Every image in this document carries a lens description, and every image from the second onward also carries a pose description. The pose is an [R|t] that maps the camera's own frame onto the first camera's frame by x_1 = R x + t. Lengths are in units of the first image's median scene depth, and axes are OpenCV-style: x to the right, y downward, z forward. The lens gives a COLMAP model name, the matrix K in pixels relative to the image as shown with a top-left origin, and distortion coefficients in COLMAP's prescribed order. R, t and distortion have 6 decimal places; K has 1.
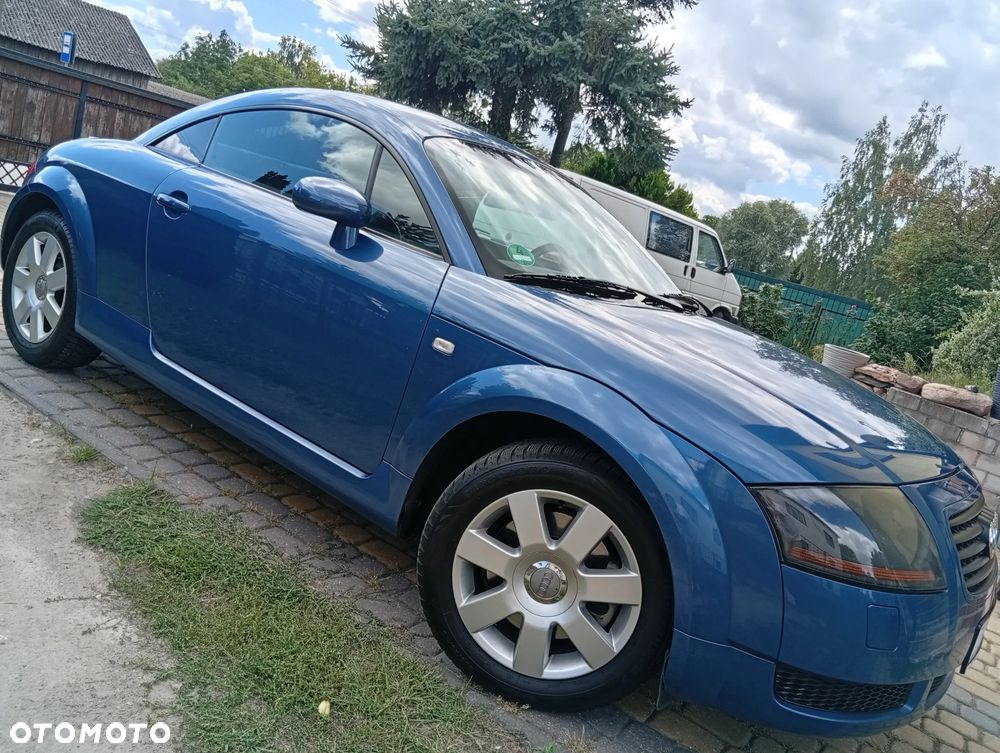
lens RADIAL K [[782.7, 0, 499.0], [0, 782.7, 382.8], [0, 0, 1]] dist [0.095428, -0.220270]
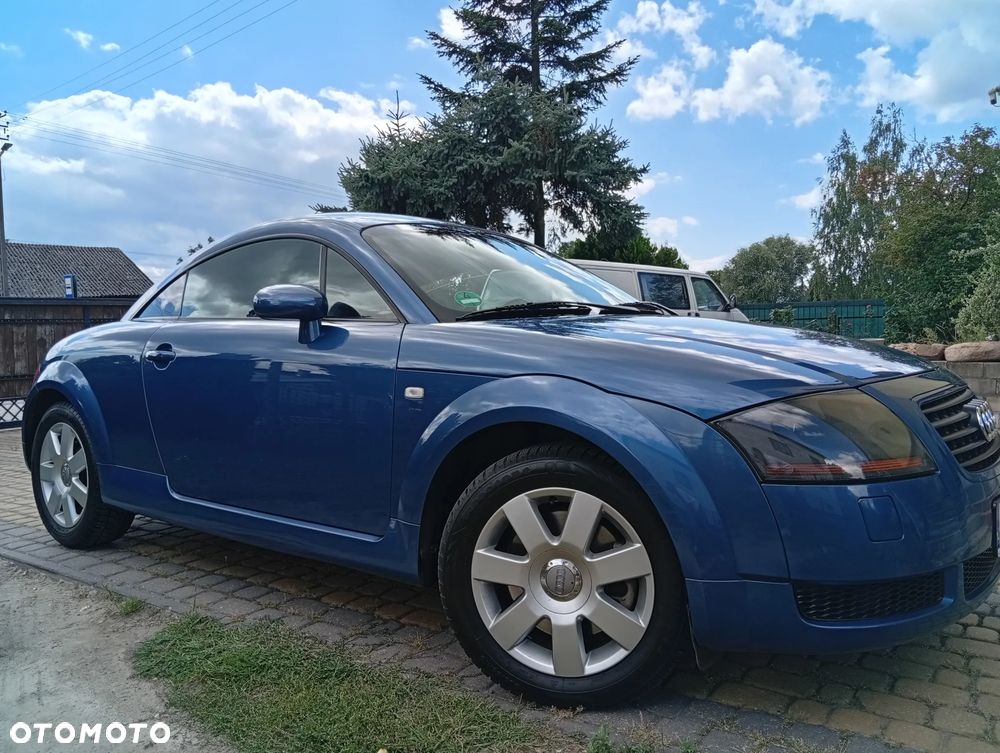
lens RADIAL K [[787.0, 0, 501.1], [0, 787.0, 384.0], [0, 0, 1]] dist [0.104772, -0.235692]
pose [[0.959590, -0.279624, -0.031599, 0.049303], [0.272177, 0.950775, -0.148141, 0.081817], [0.071467, 0.133554, 0.988461, -0.033674]]
